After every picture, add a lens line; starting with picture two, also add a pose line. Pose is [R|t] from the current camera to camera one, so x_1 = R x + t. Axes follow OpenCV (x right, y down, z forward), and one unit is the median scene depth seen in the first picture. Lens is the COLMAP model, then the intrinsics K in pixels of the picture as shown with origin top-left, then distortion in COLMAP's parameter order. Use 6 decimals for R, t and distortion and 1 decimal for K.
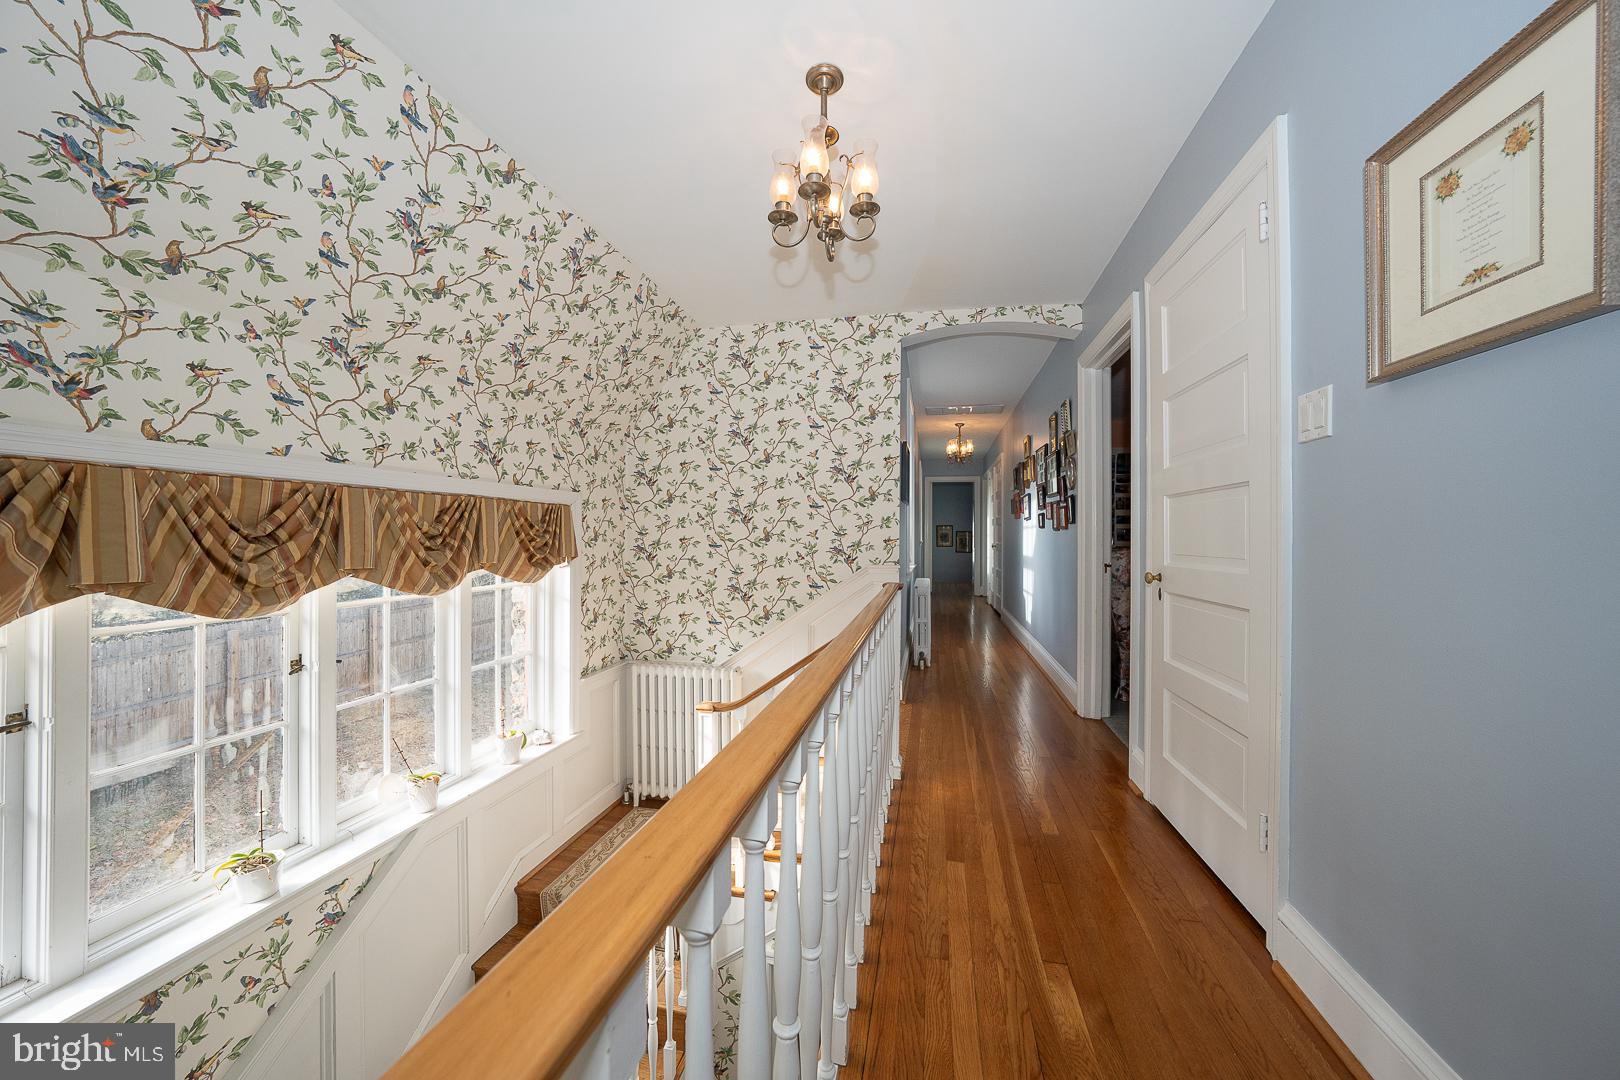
lens RADIAL K [[557.9, 0, 816.2], [0, 557.9, 535.1], [0, 0, 1]] dist [-0.009590, 0.000018]
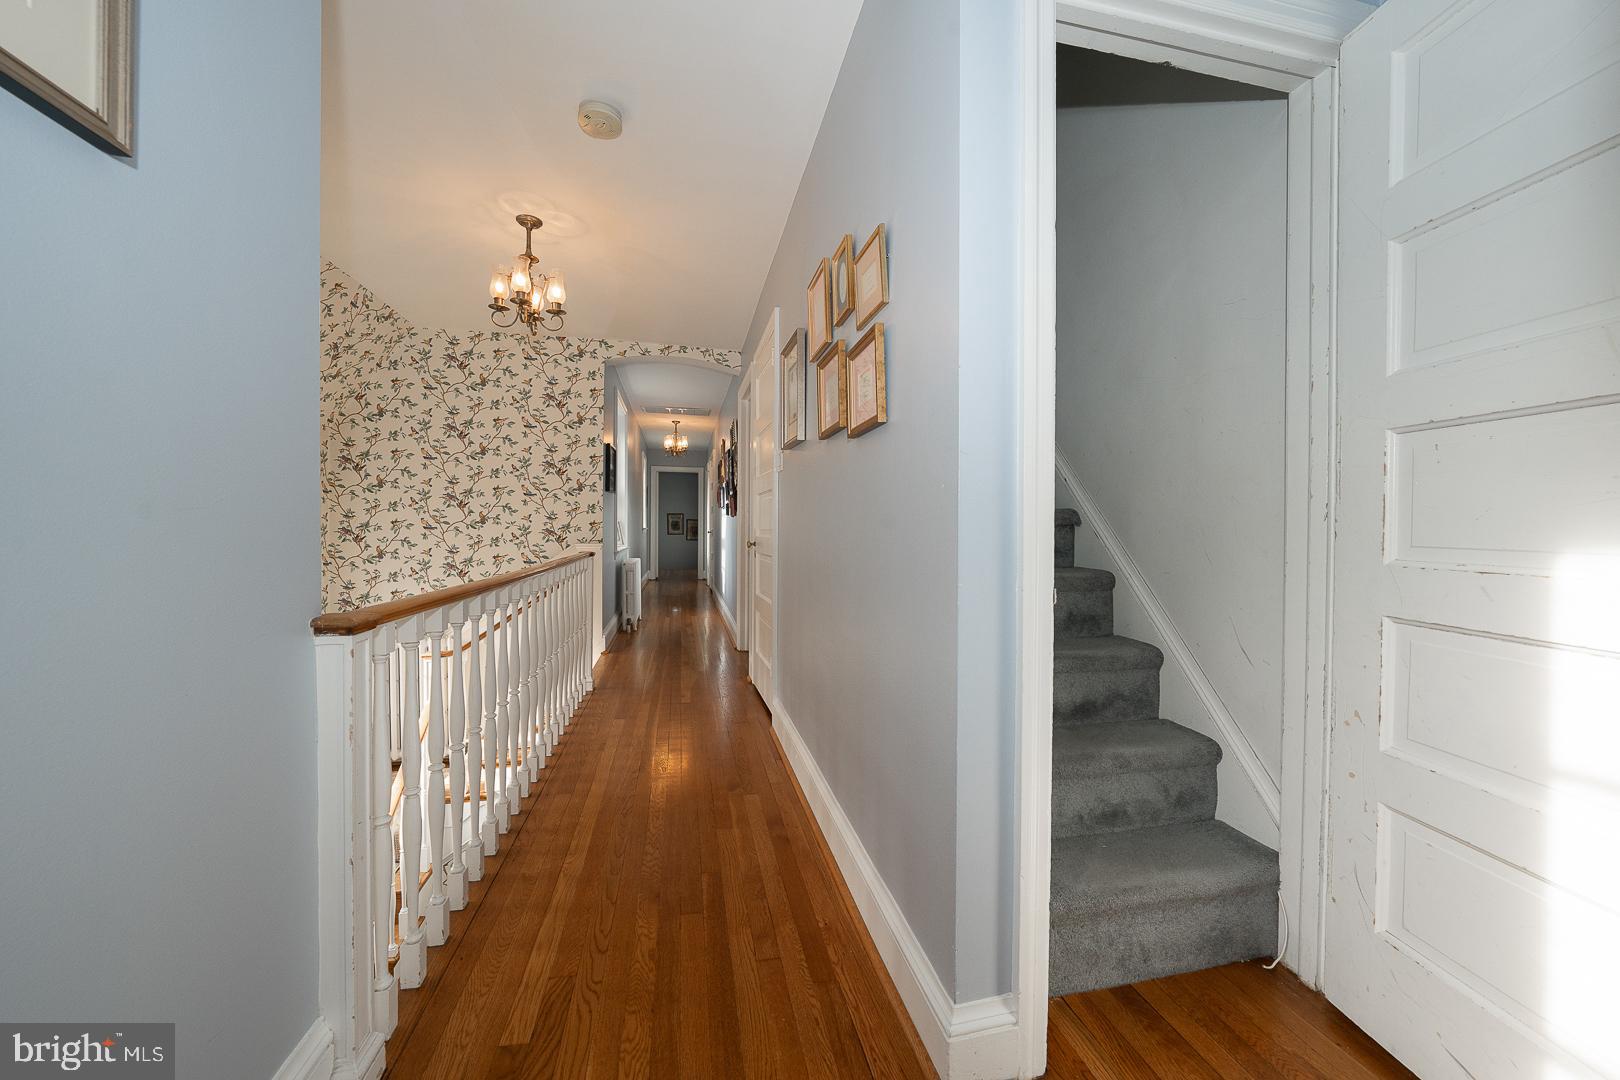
lens RADIAL K [[610.0, 0, 812.3], [0, 610.0, 534.7], [0, 0, 1]] dist [-0.016396, -0.000028]
pose [[0.913444, -0.002638, 0.406957, 0.022951], [-0.003898, 0.999876, 0.015229, 0.012267], [-0.406947, -0.015497, 0.913320, -0.426685]]
